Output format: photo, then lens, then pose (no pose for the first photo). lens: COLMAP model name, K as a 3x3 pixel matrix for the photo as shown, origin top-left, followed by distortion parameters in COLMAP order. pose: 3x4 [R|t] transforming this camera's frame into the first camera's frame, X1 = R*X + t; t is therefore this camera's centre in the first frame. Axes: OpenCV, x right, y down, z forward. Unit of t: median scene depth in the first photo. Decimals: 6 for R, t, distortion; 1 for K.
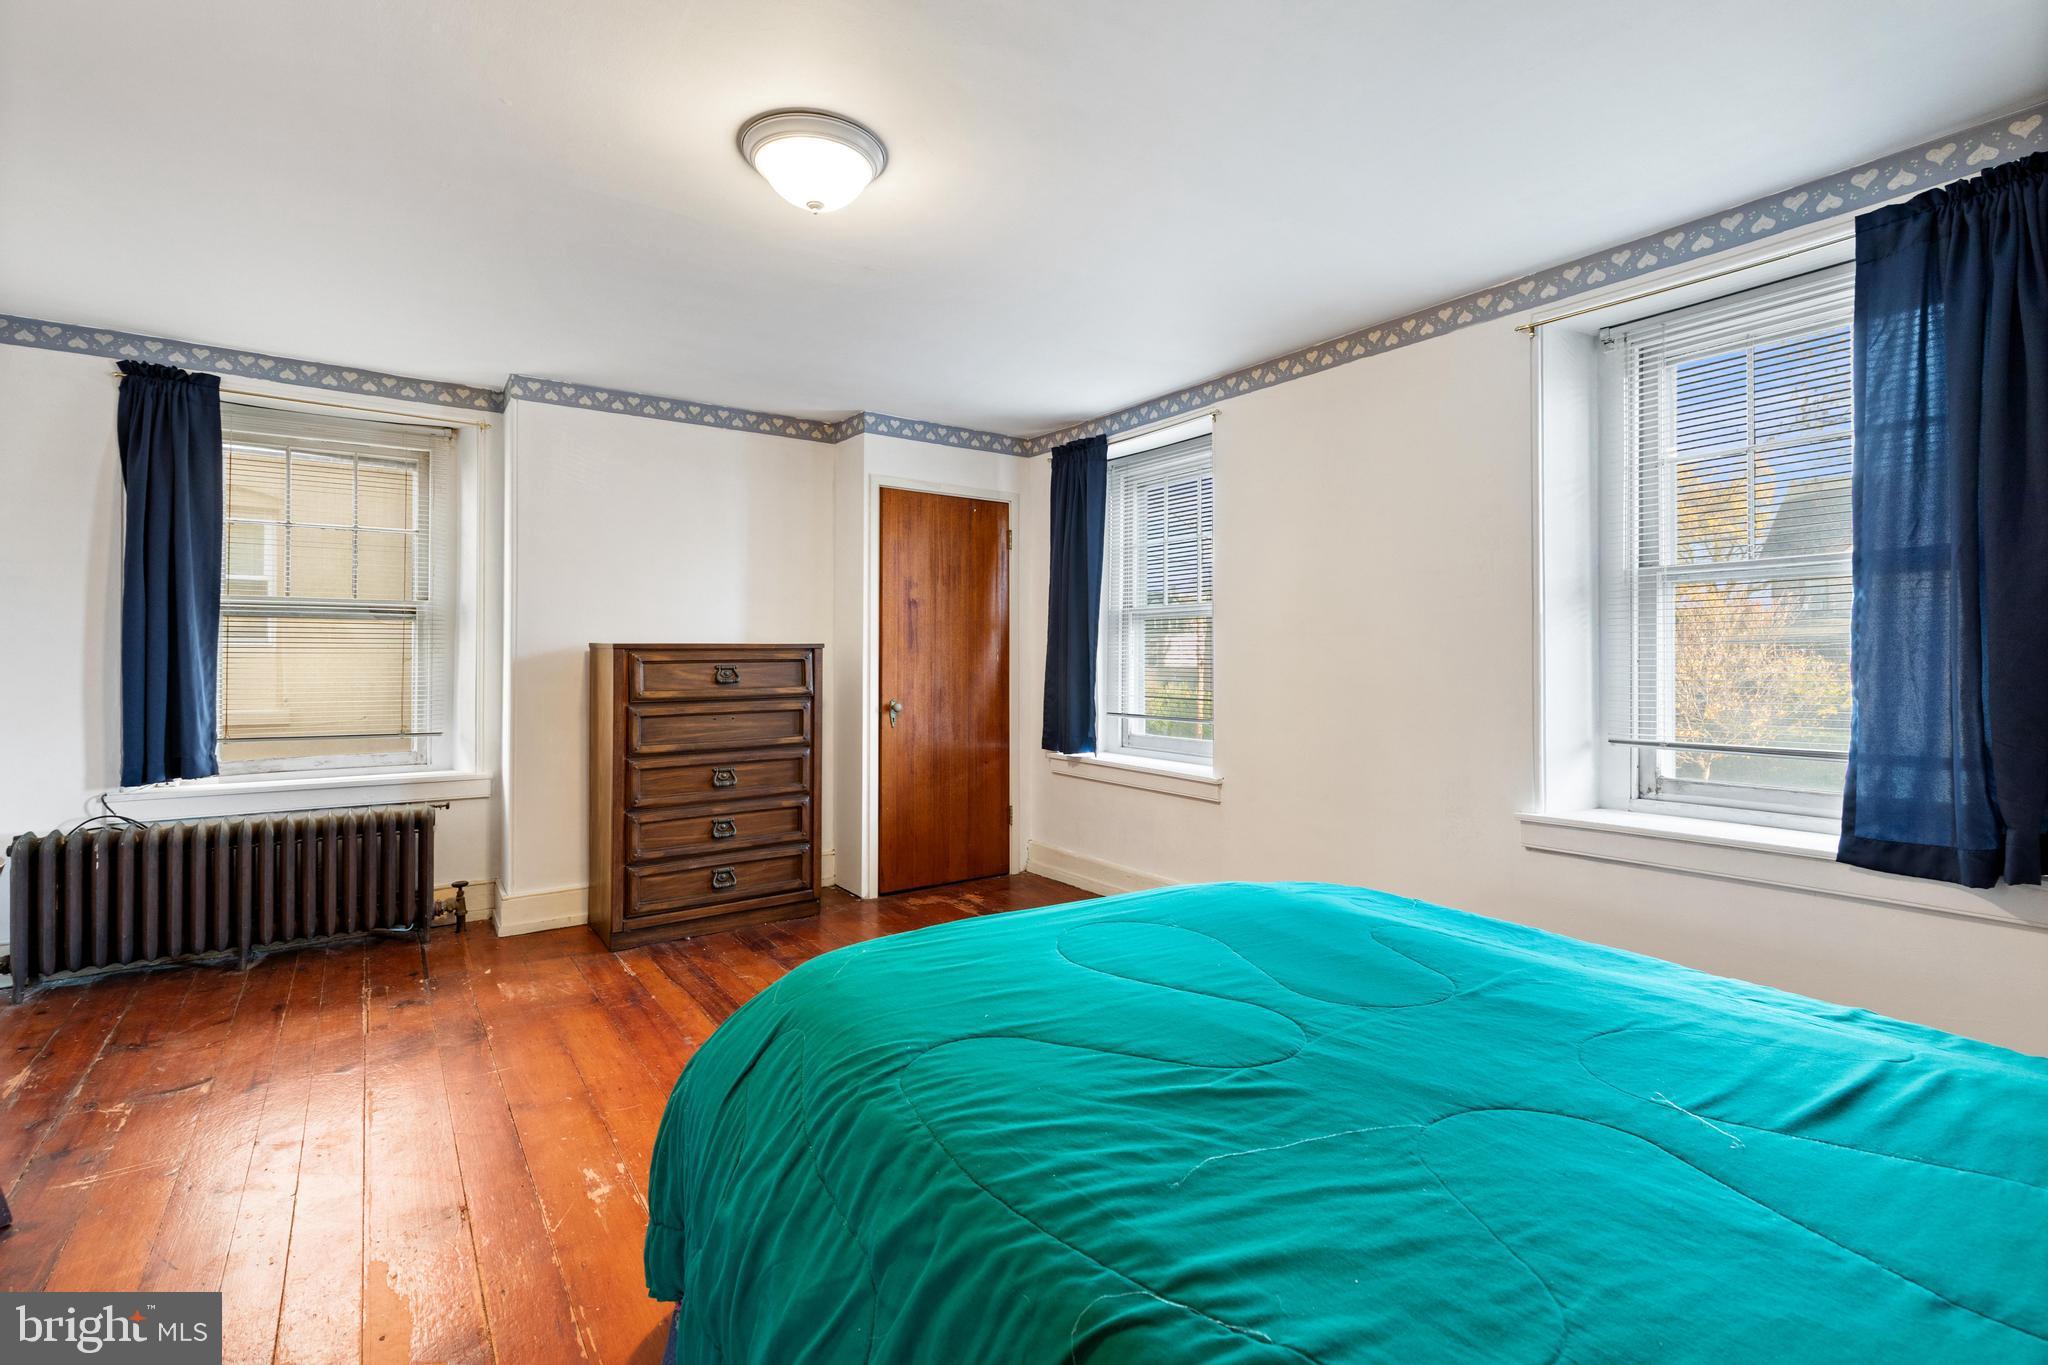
lens RADIAL K [[927.5, 0, 1018.9], [0, 927.5, 660.4], [0, 0, 1]] dist [0.005801, -0.000248]
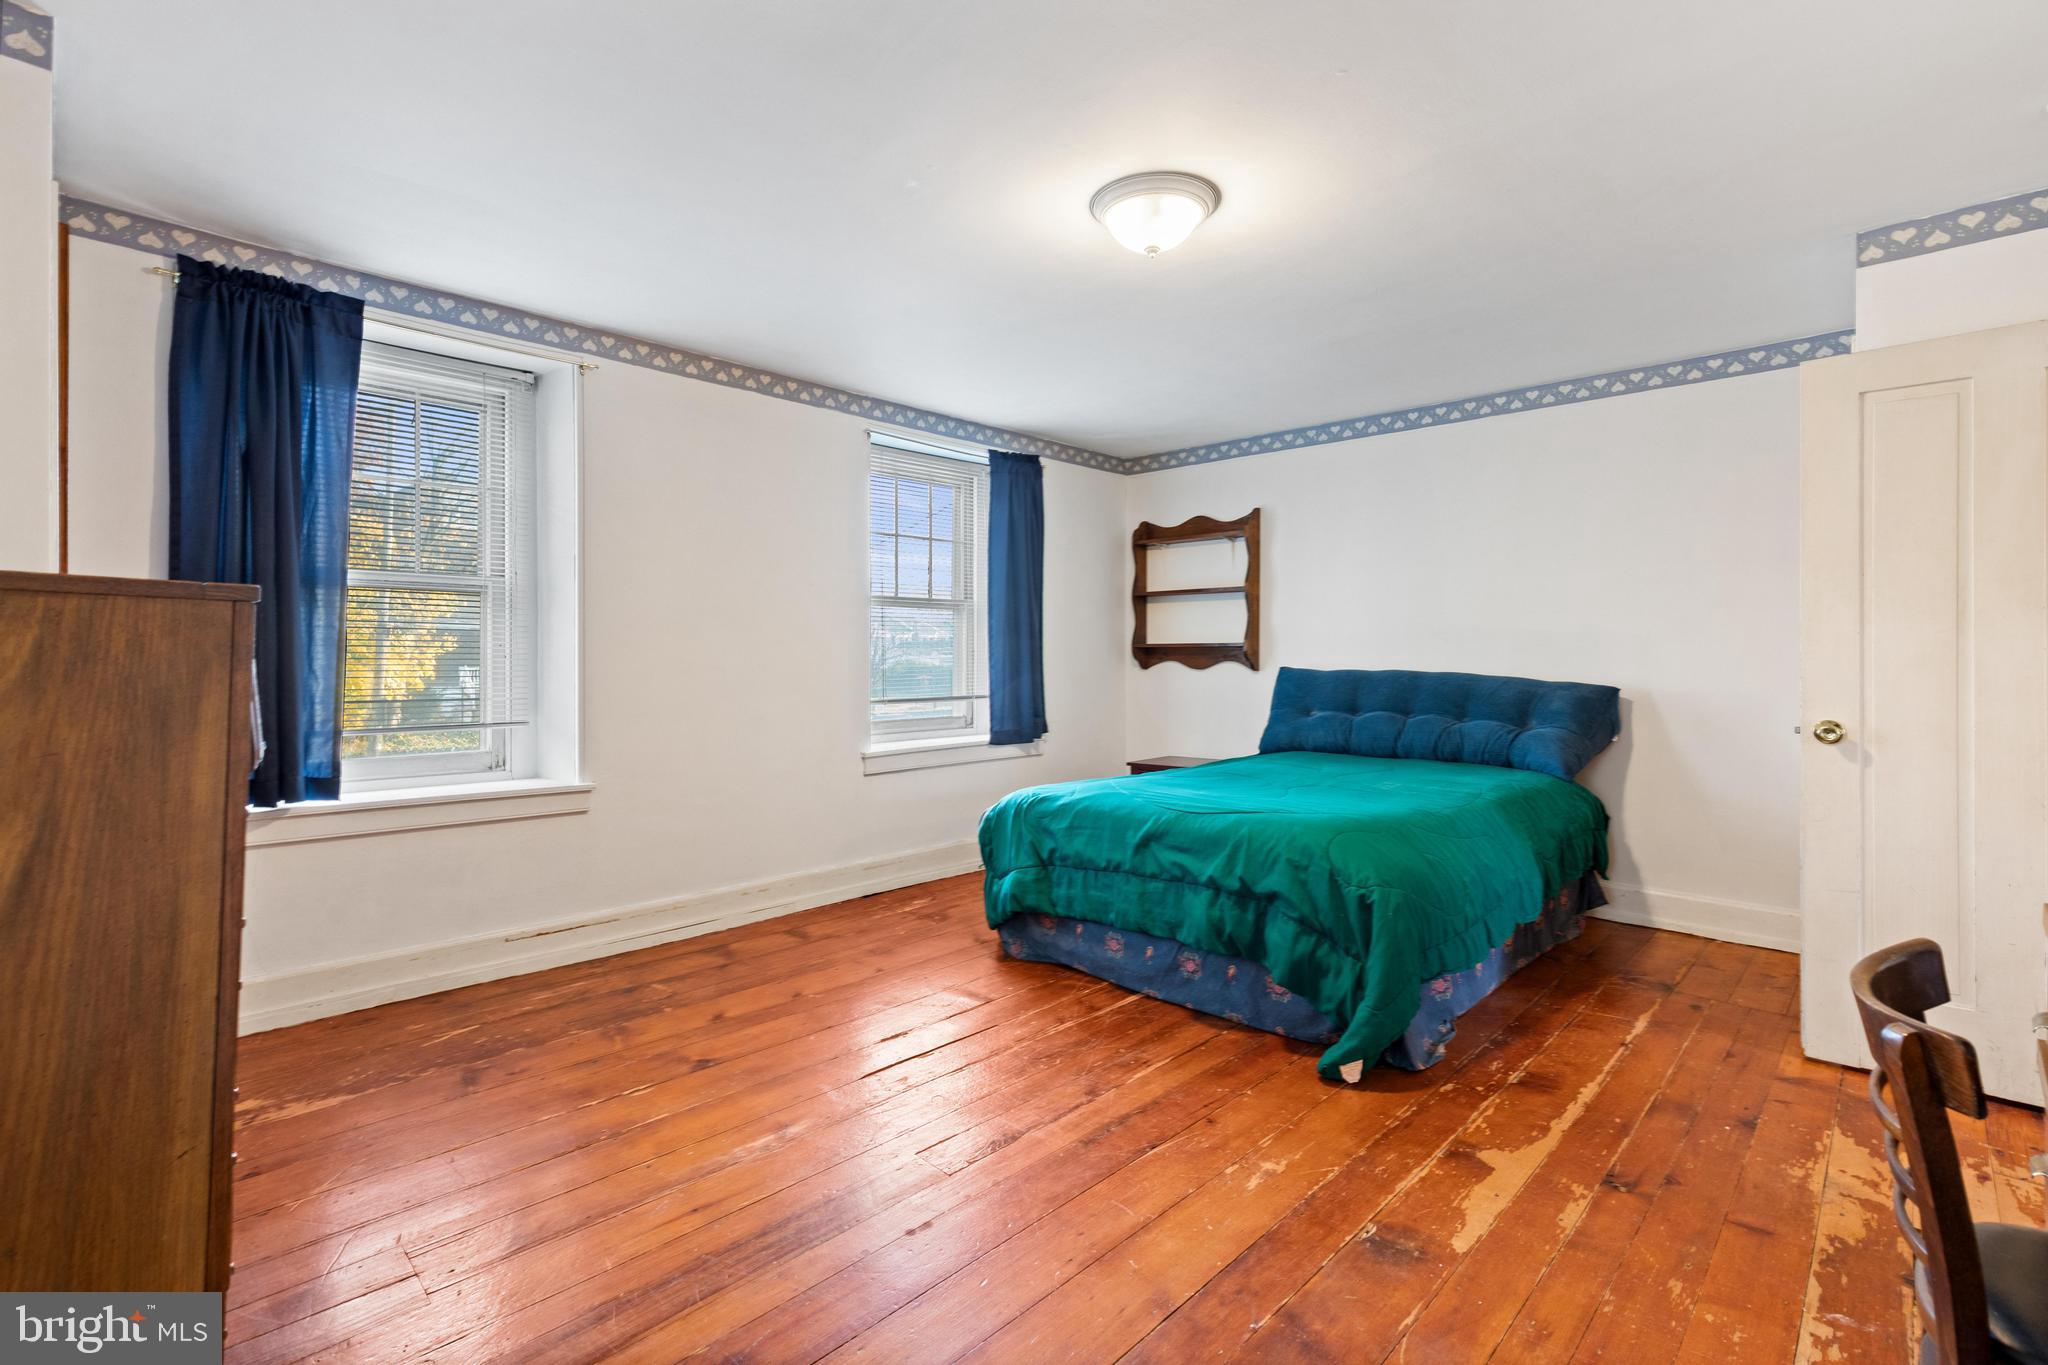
lens RADIAL K [[927.5, 0, 1020.2], [0, 927.5, 665.3], [0, 0, 1]] dist [0.005801, -0.000248]
pose [[-0.171402, -0.006524, 0.985180, -0.851892], [-0.001363, 0.999979, 0.006385, 0.011091], [-0.985200, -0.000248, -0.171408, 0.880574]]
